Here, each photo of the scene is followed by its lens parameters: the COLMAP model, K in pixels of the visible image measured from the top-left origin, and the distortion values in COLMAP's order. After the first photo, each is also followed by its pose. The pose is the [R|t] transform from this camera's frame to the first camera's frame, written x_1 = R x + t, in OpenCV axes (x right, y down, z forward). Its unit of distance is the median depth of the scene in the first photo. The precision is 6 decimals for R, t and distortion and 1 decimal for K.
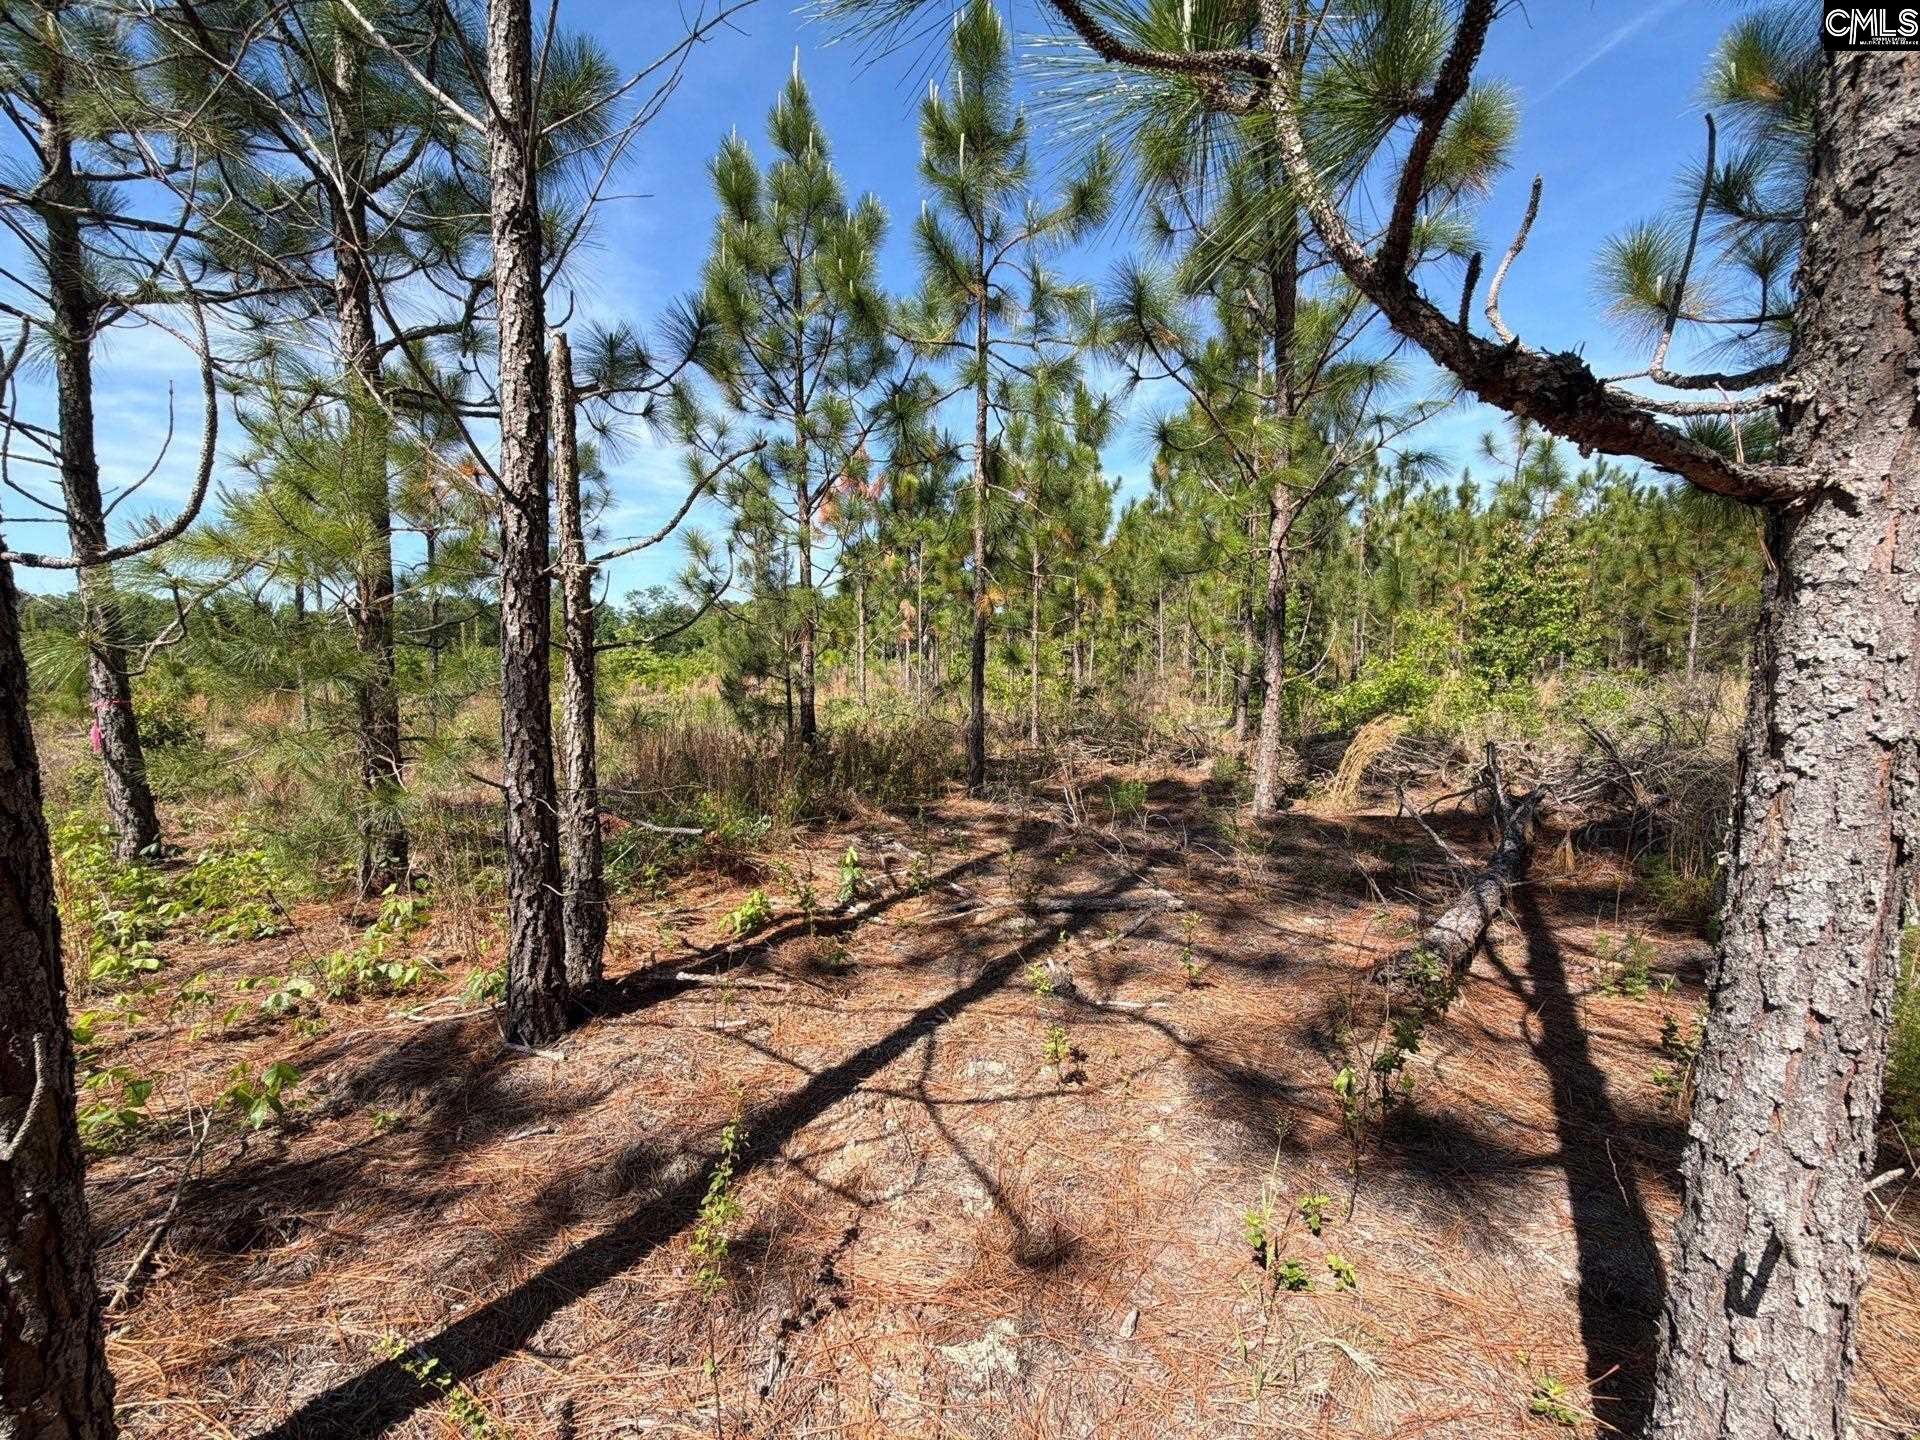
lens RADIAL K [[753.7, 0, 957.2], [0, 753.7, 710.0], [0, 0, 1]] dist [0.001259, -0.000069]
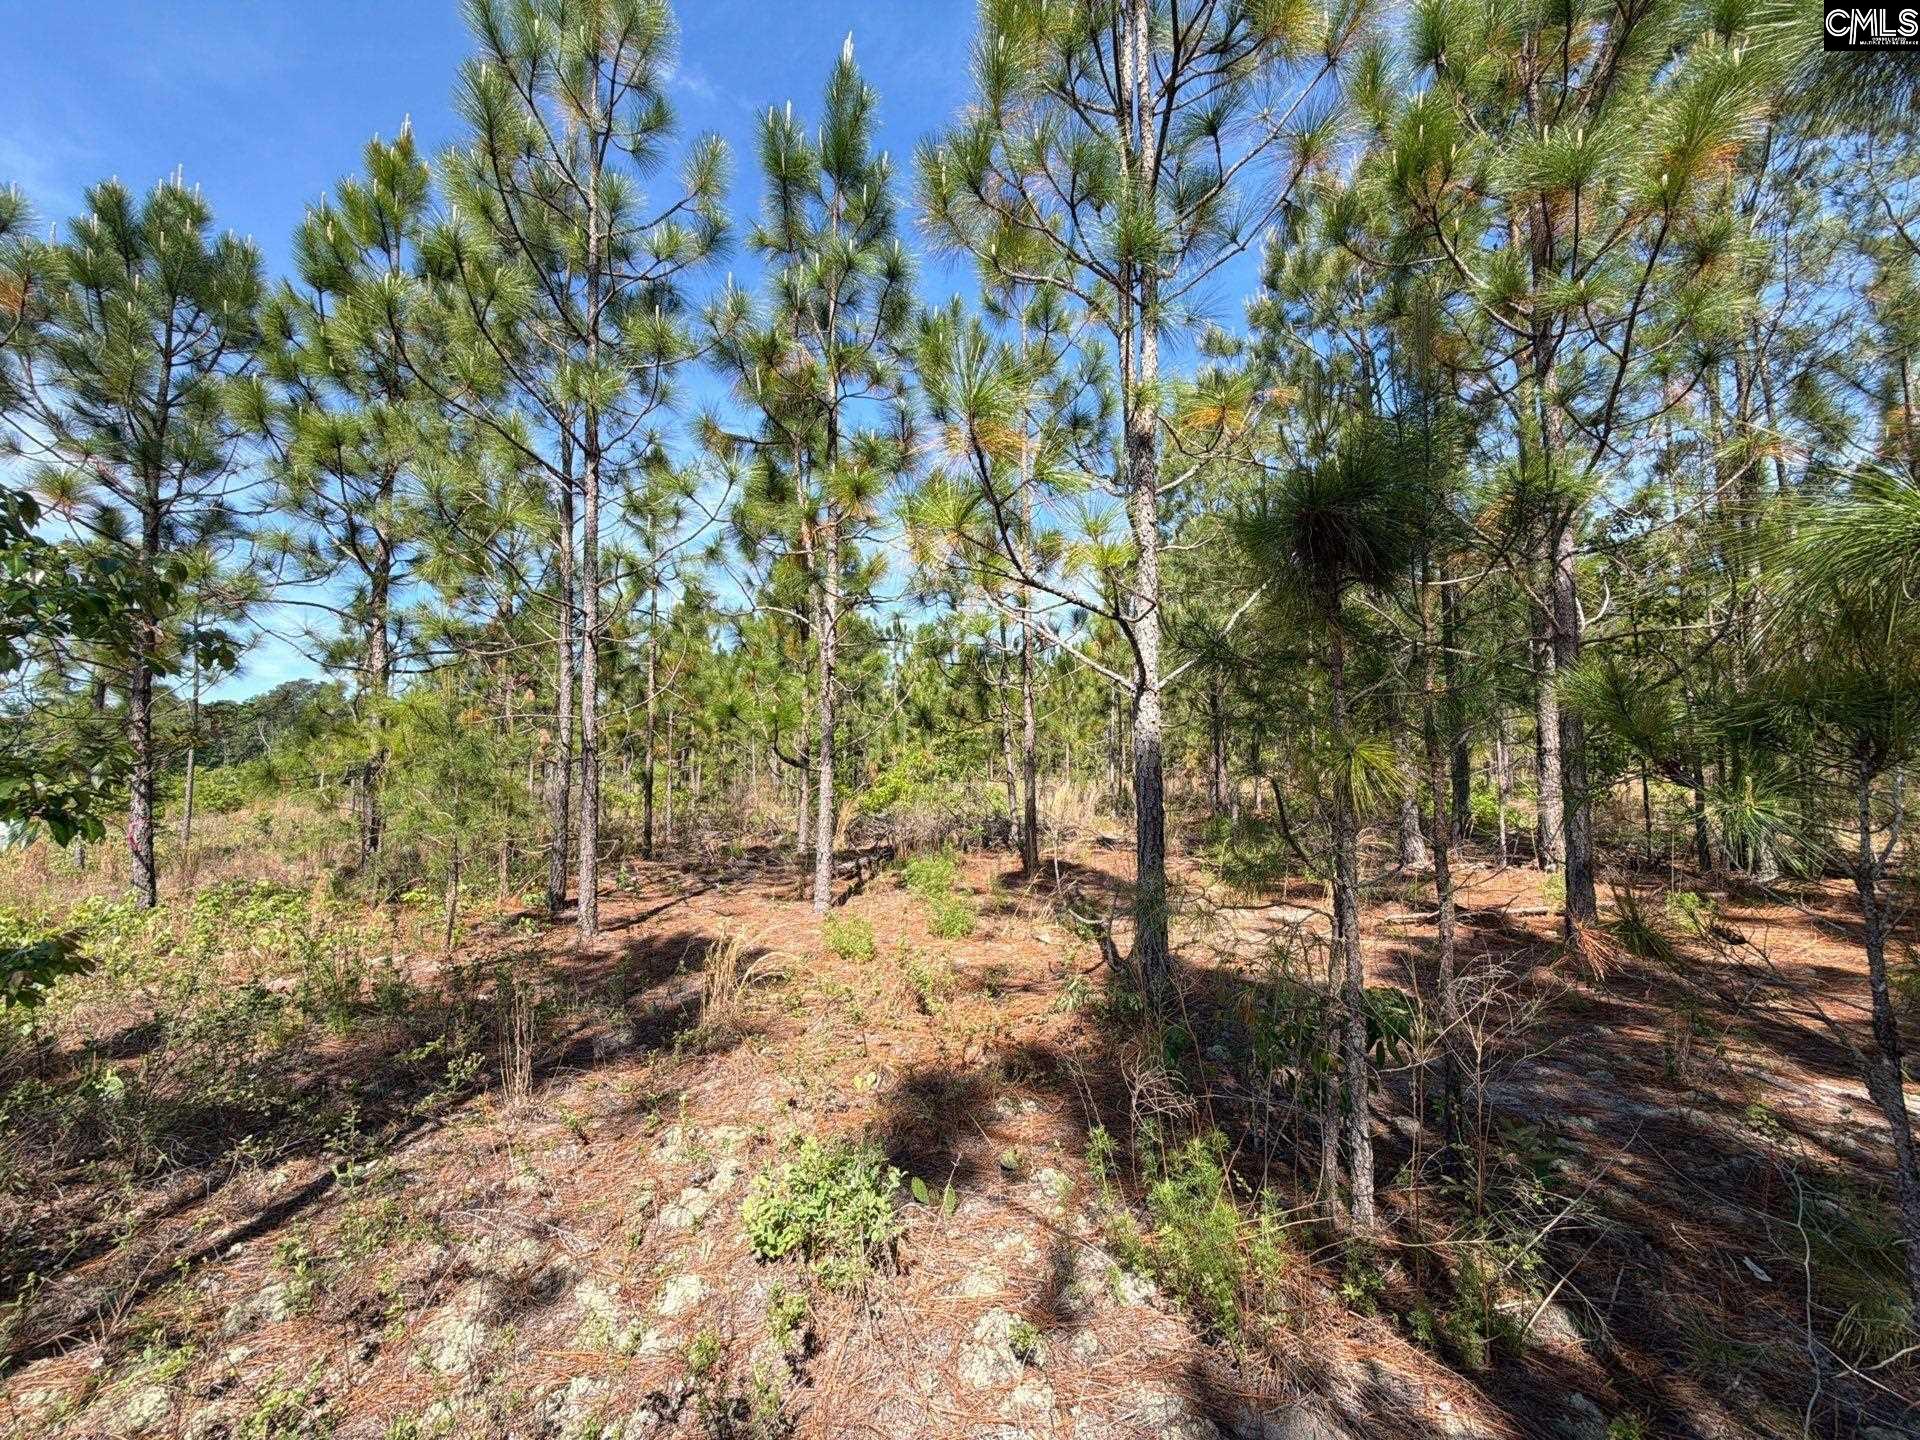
lens RADIAL K [[753.7, 0, 957.1], [0, 753.7, 709.6], [0, 0, 1]] dist [0.001259, -0.000069]
pose [[0.864896, 0.024833, 0.501337, -0.131637], [0.047540, 0.990233, -0.131065, 0.017531], [-0.499695, 0.137191, 0.855268, -0.496054]]
